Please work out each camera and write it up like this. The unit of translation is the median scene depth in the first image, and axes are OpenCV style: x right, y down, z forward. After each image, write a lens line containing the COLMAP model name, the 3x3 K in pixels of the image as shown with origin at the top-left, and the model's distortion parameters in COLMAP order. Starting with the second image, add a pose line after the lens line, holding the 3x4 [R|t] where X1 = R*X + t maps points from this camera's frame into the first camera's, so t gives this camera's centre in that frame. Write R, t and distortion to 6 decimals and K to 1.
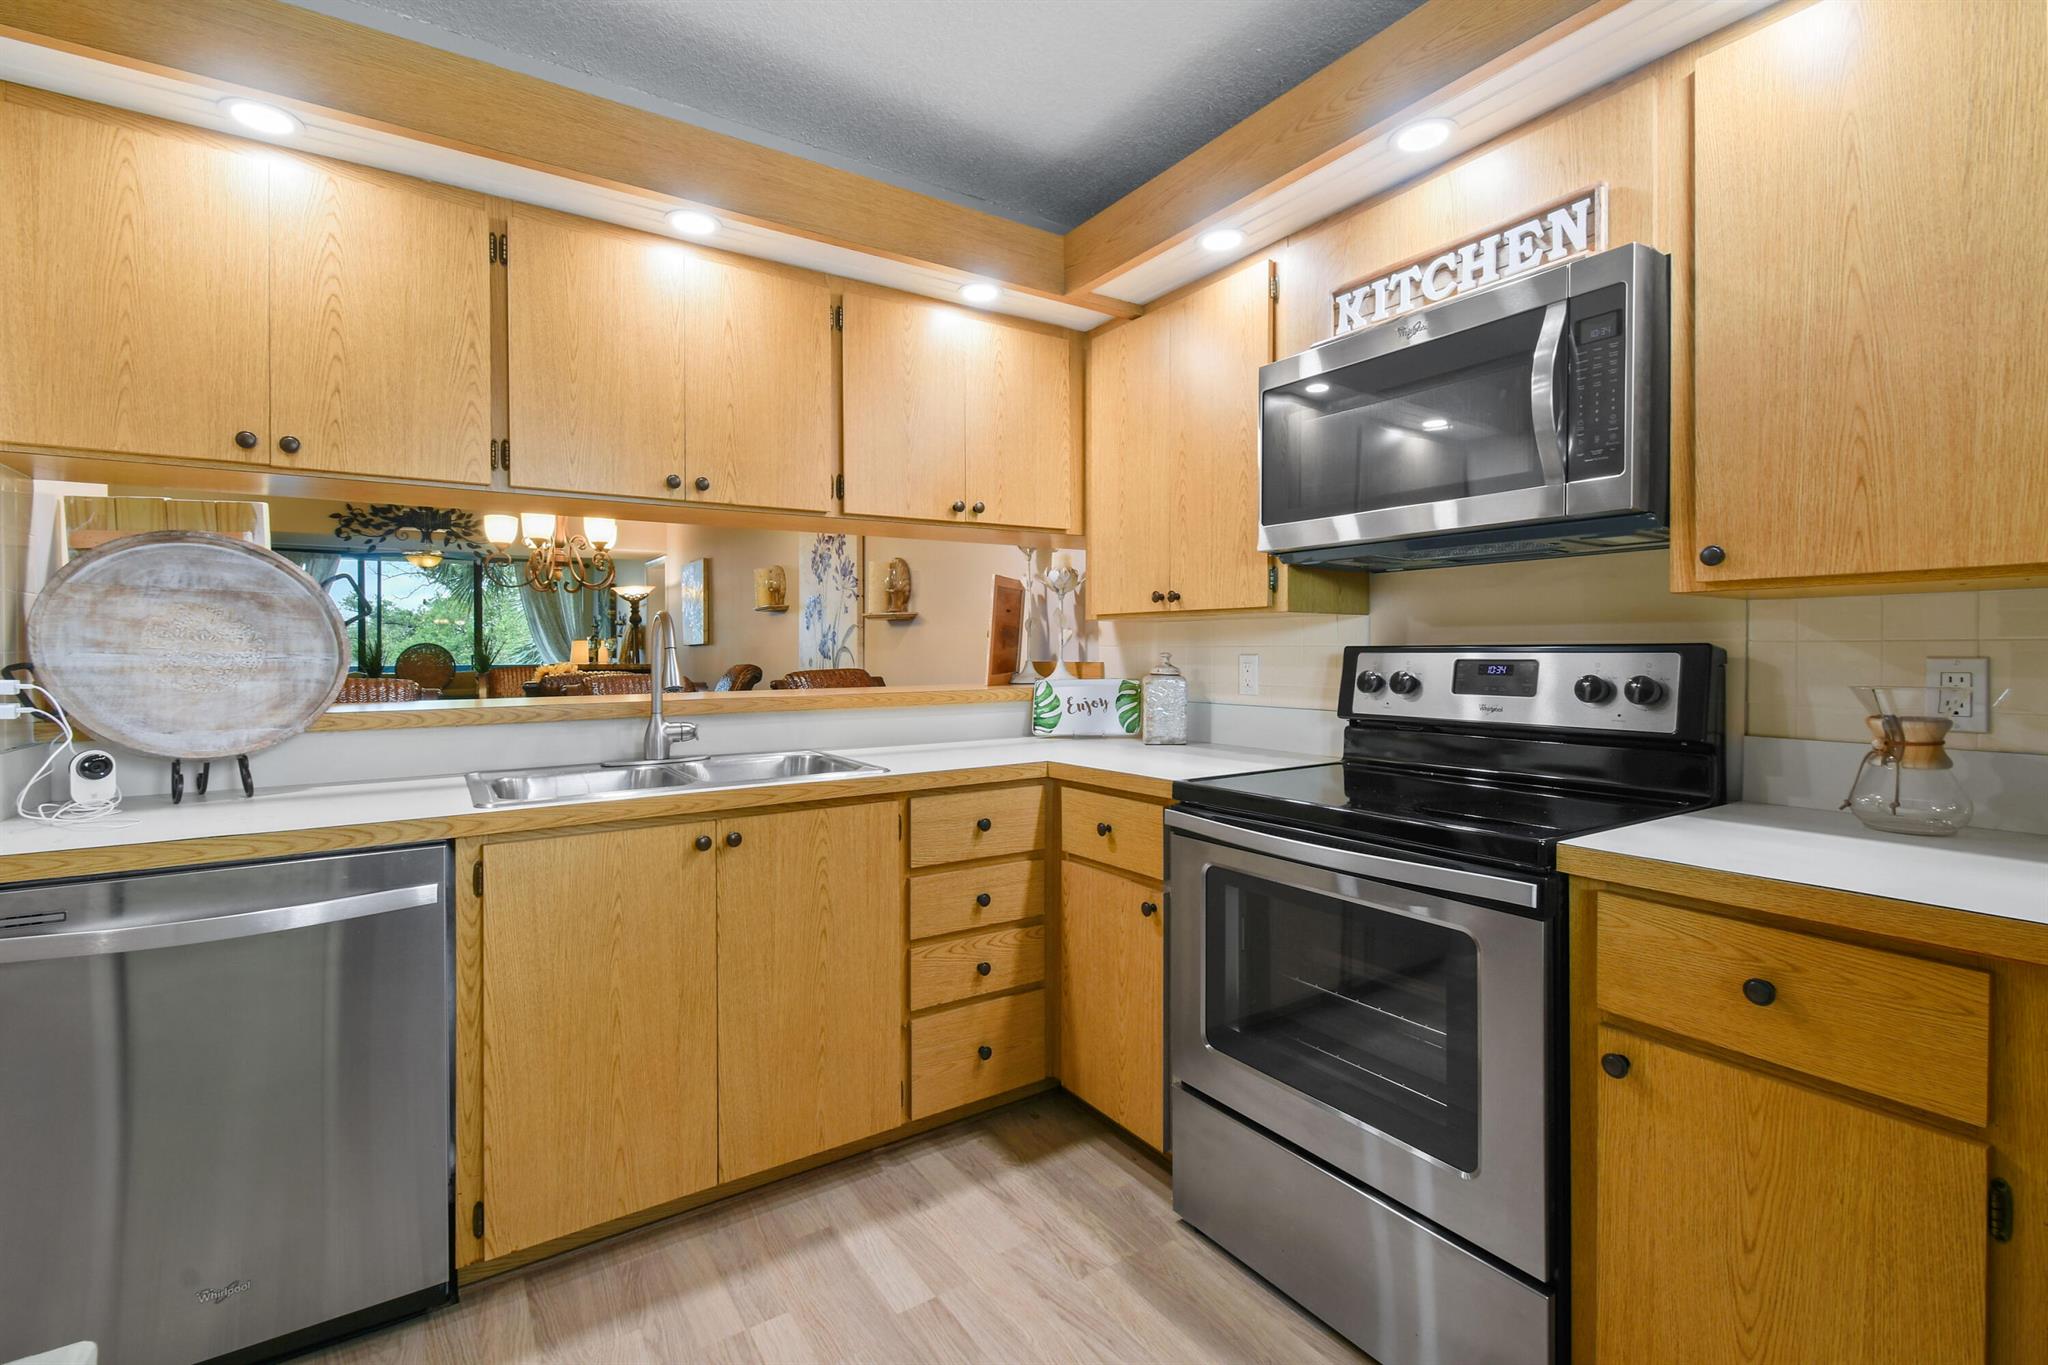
lens RADIAL K [[916.7, 0, 1026.8], [0, 916.7, 658.0], [0, 0, 1]] dist [0.003906, -0.001824]
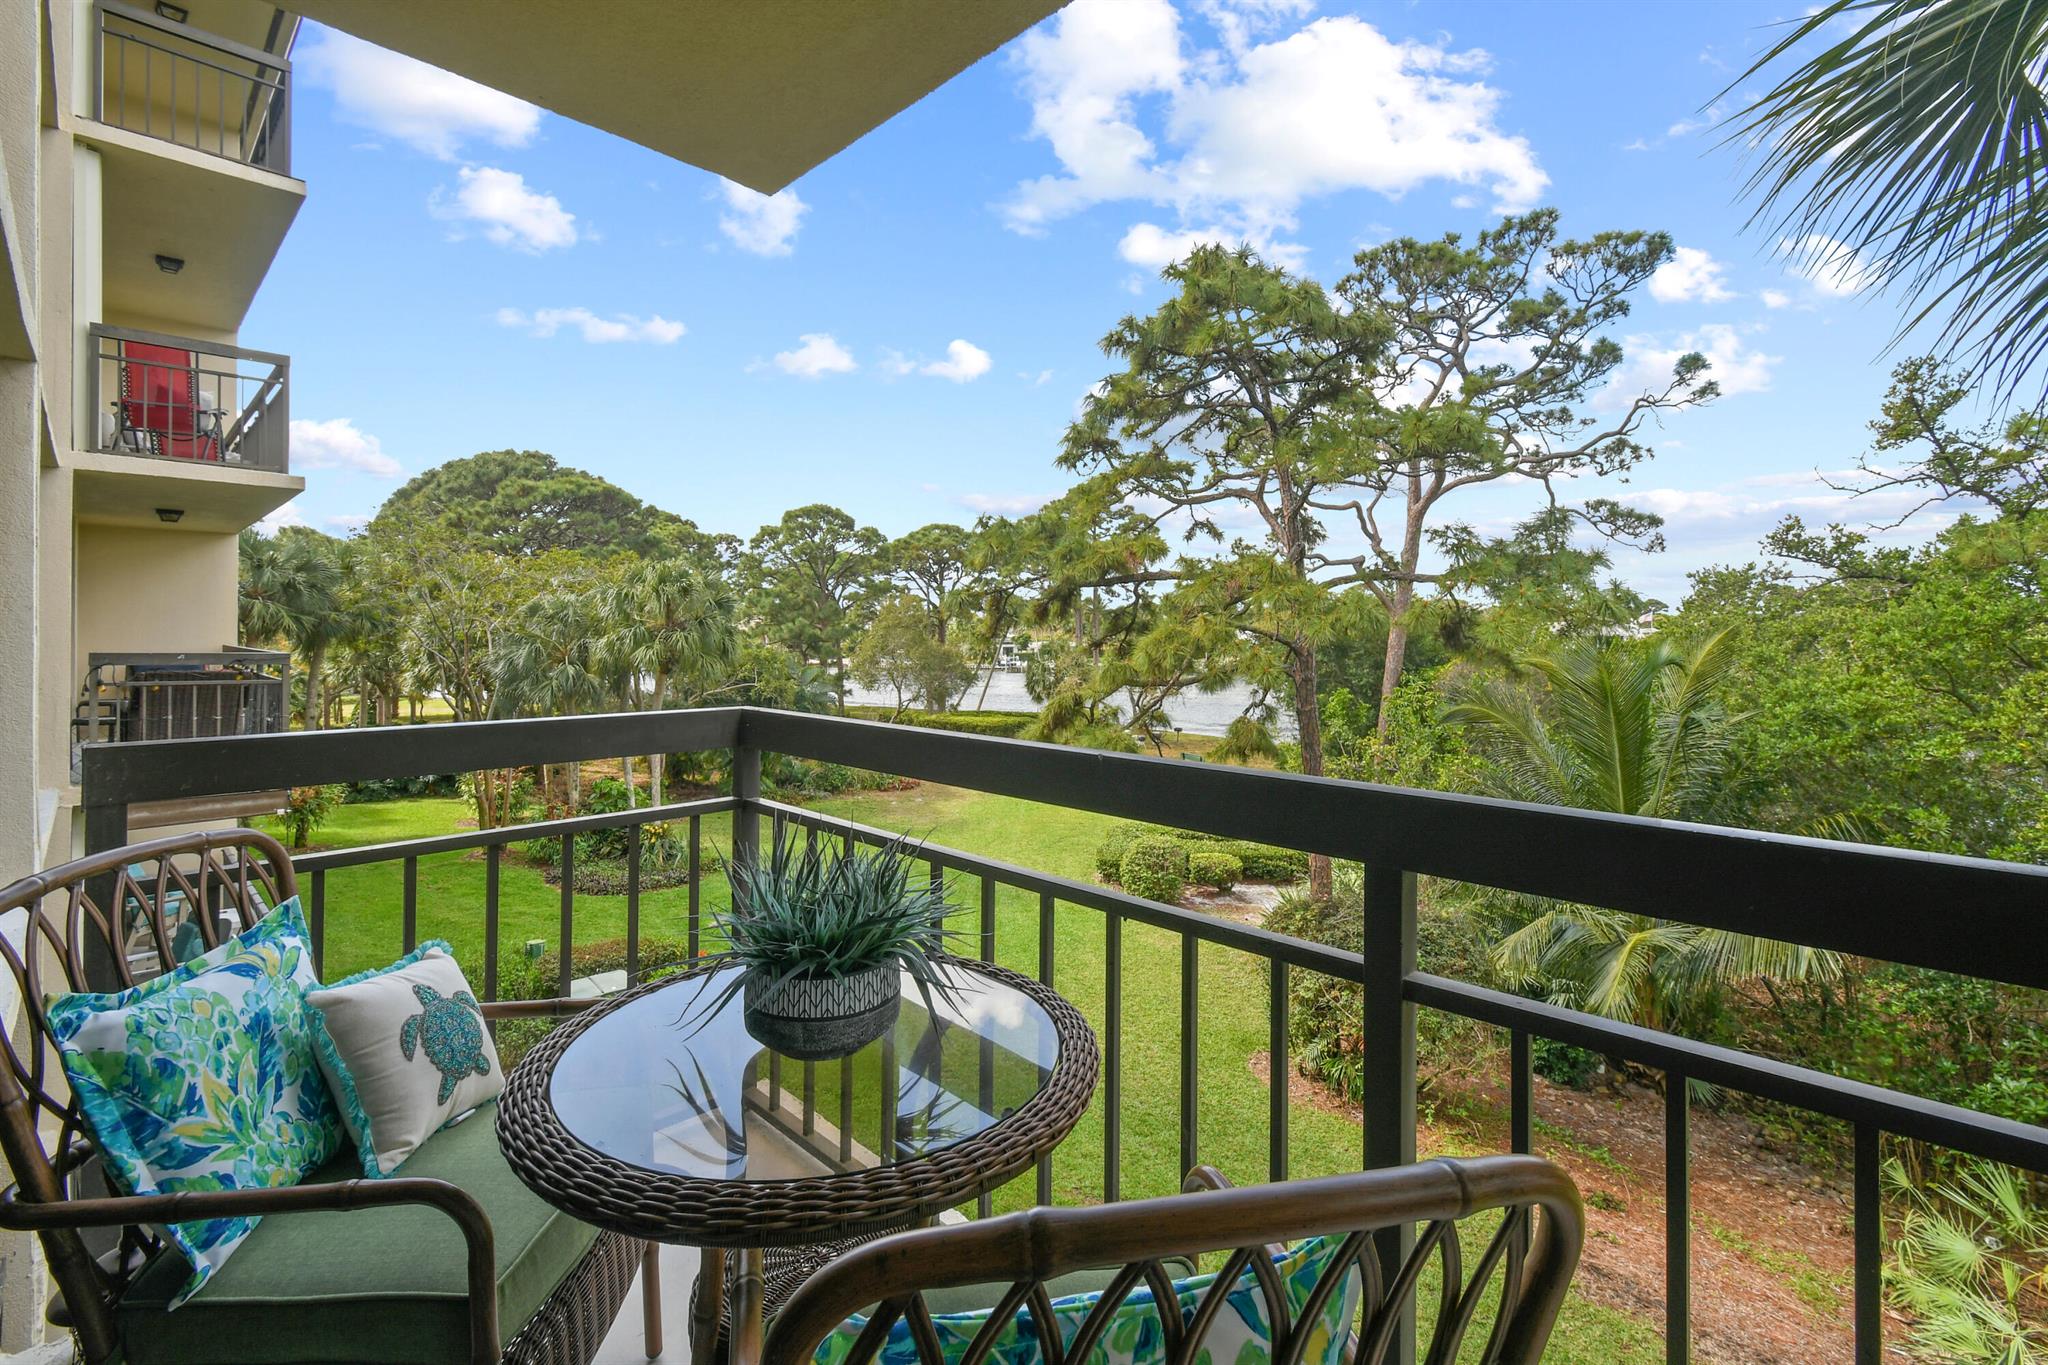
lens RADIAL K [[916.7, 0, 1031.4], [0, 916.7, 629.5], [0, 0, 1]] dist [0.003906, -0.001824]
pose [[0.194502, 0.007454, -0.980874, -3.700892], [-0.011303, 0.999922, 0.005357, -0.064164], [0.980837, 0.010045, 0.194571, 5.903222]]
